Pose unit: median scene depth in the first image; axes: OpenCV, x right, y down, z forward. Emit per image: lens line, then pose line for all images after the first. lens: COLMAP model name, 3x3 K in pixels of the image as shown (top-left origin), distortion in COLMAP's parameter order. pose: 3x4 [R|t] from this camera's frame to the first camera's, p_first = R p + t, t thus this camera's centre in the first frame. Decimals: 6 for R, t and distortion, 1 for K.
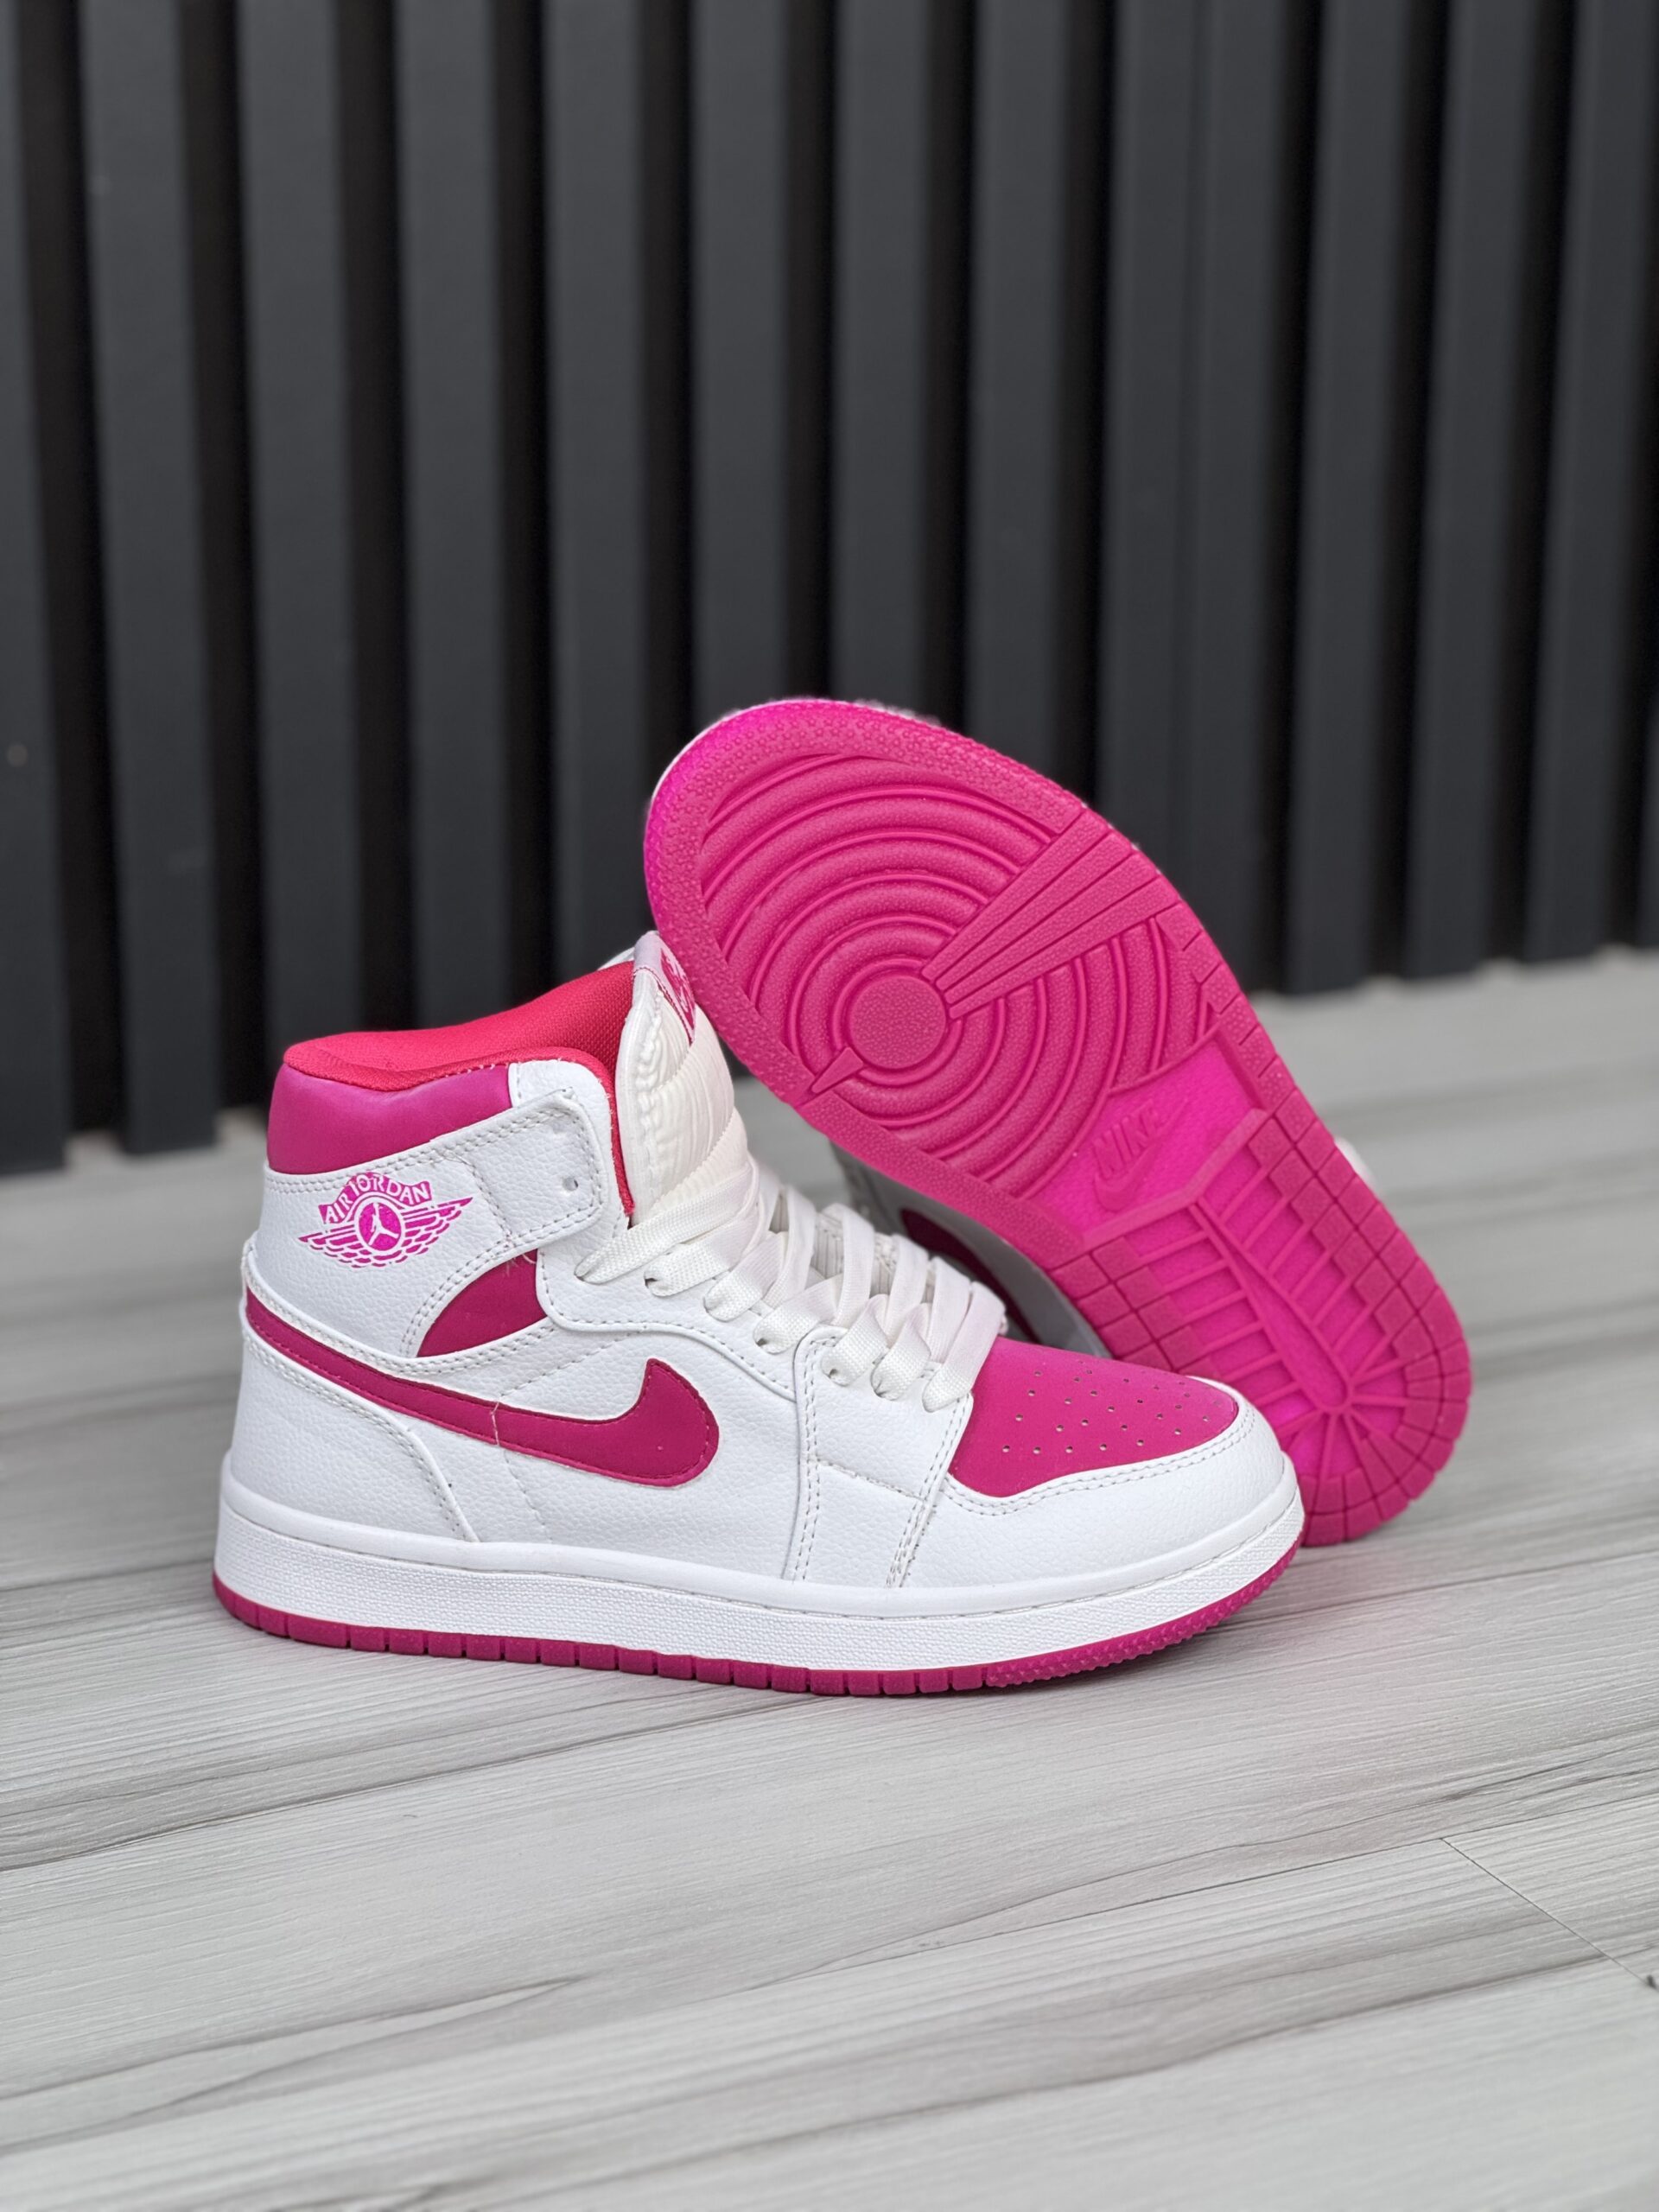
lens RADIAL K [[4910.6, 0, 835.8], [0, 4910.6, 1107.6], [0, 0, 1]] dist [0.177684, 0.000000]
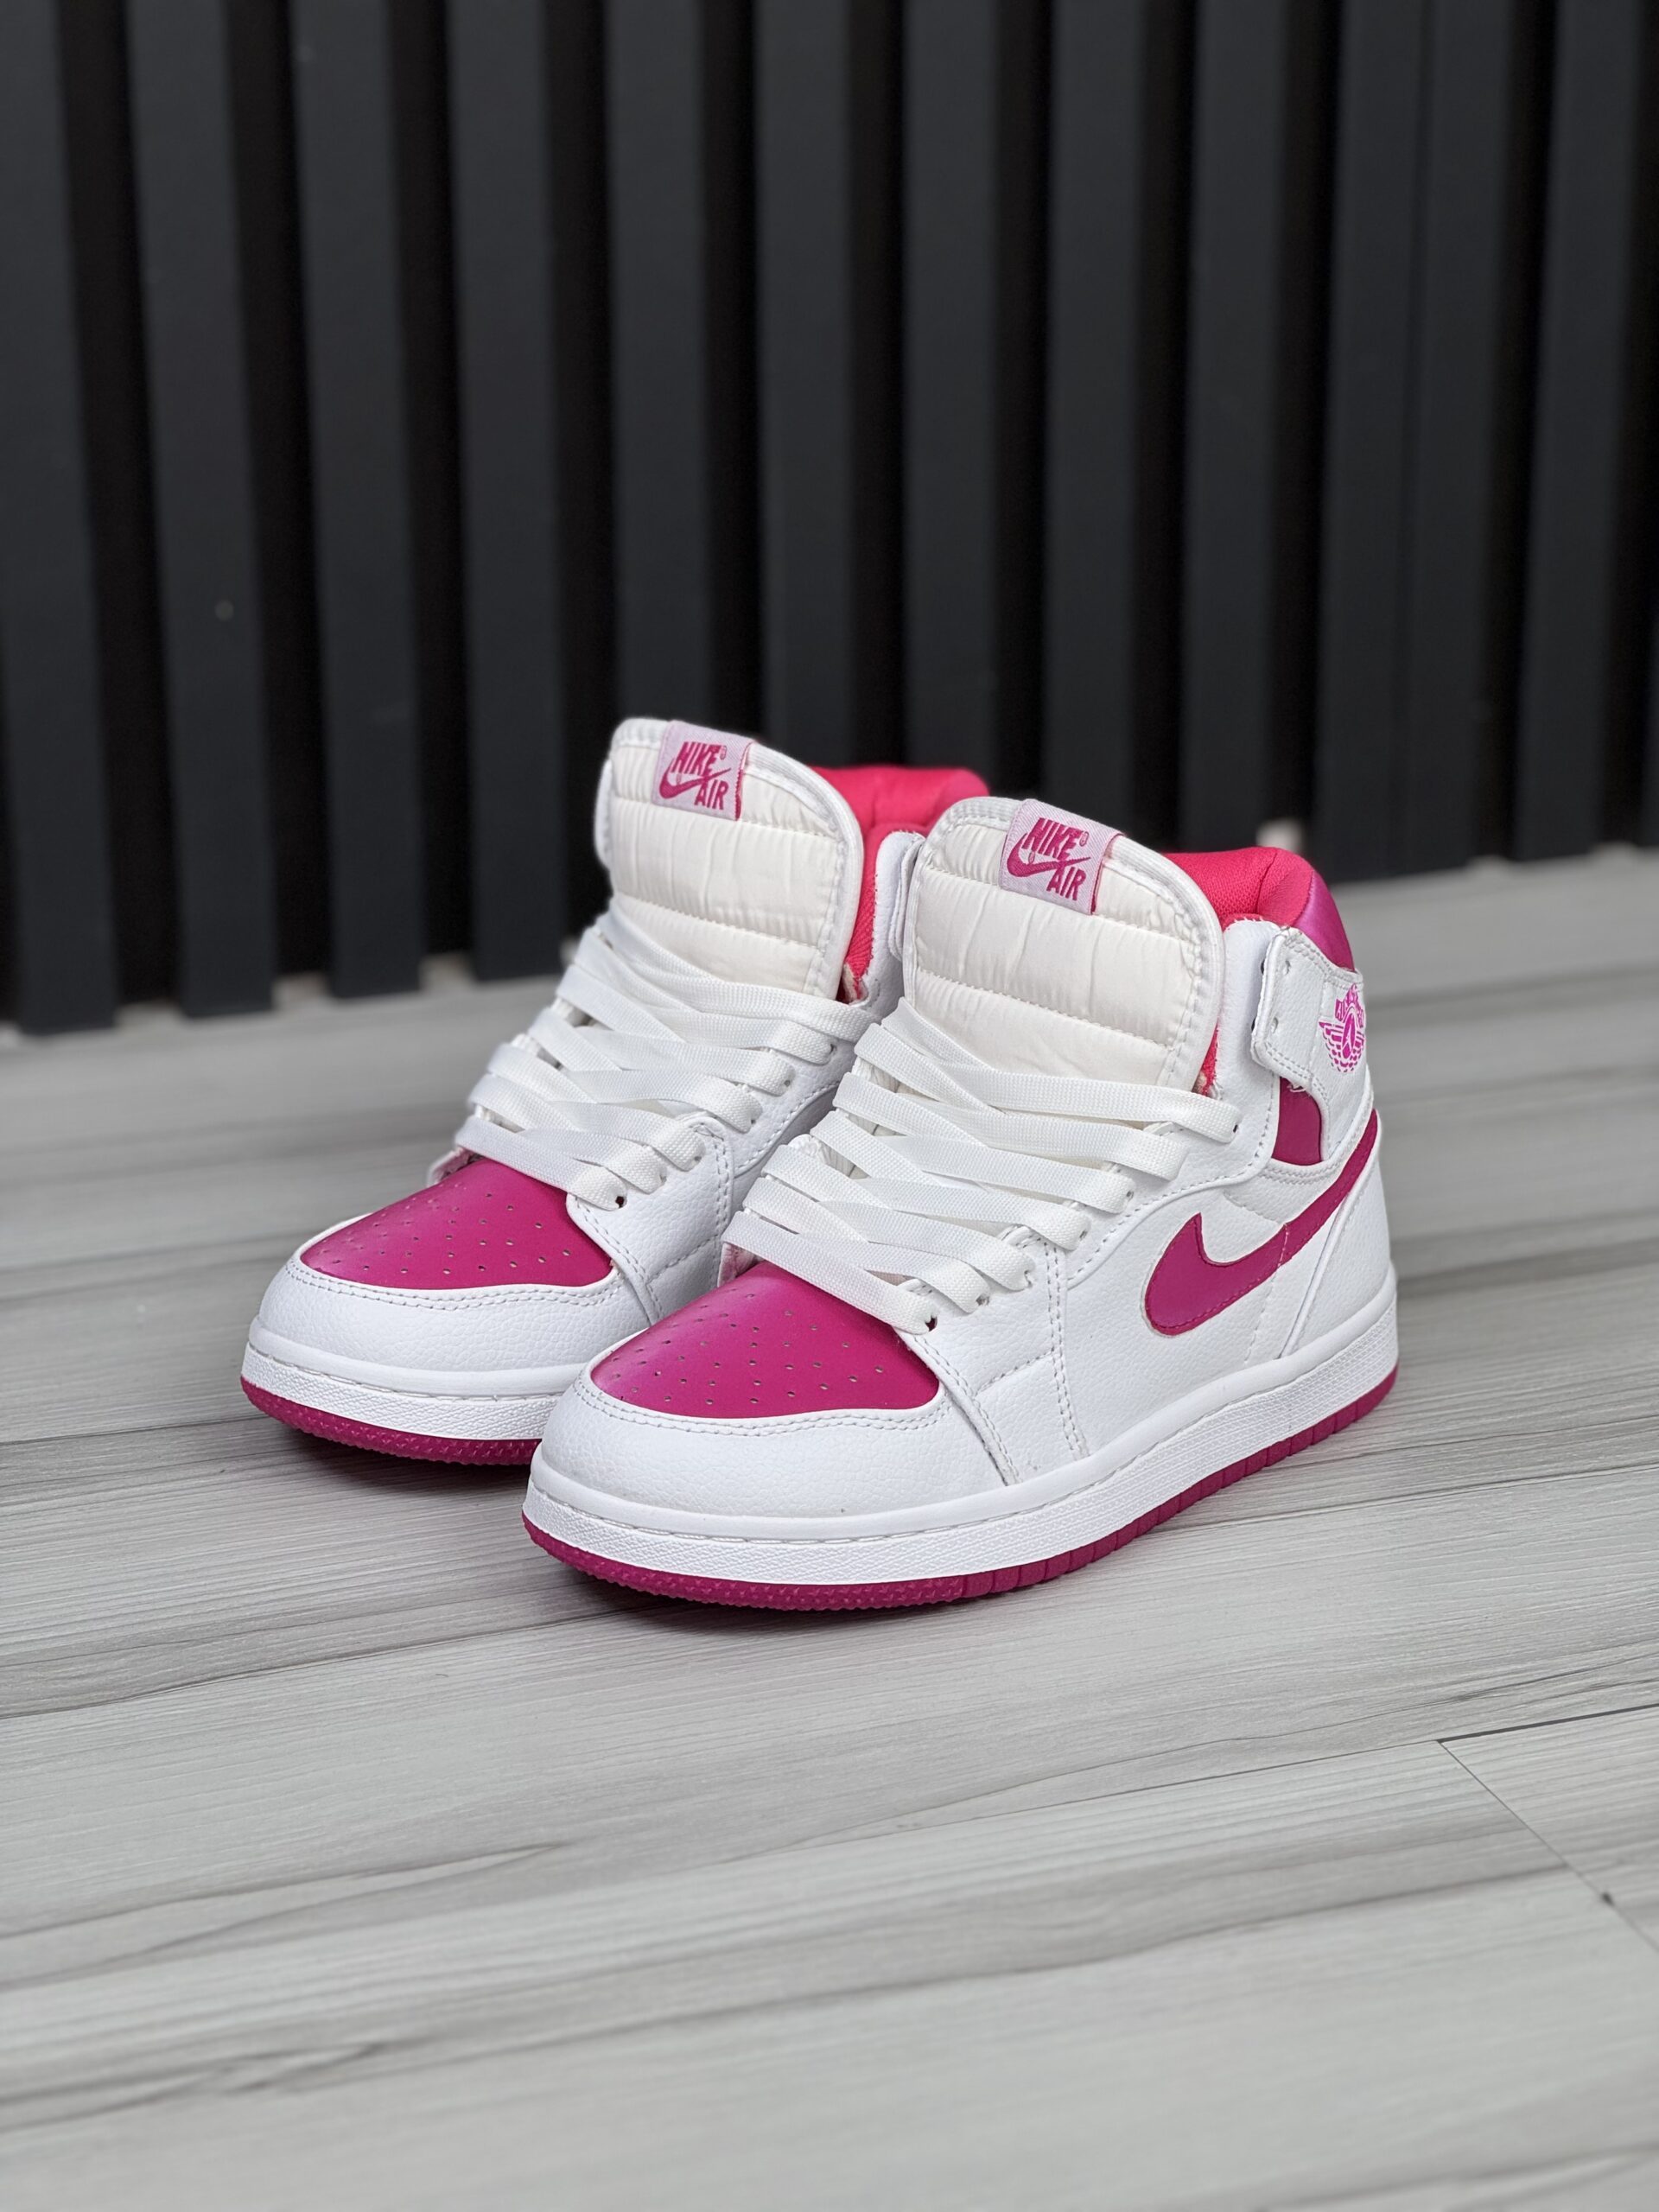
lens RADIAL K [[4910.6, 0, 832.9], [0, 4910.6, 1074.5], [0, 0, 1]] dist [0.177684, 0.000000]
pose [[0.993189, 0.027655, -0.113188, 0.113401], [-0.023049, 0.998860, 0.041800, -0.029112], [0.114215, -0.038906, 0.992694, -0.016908]]
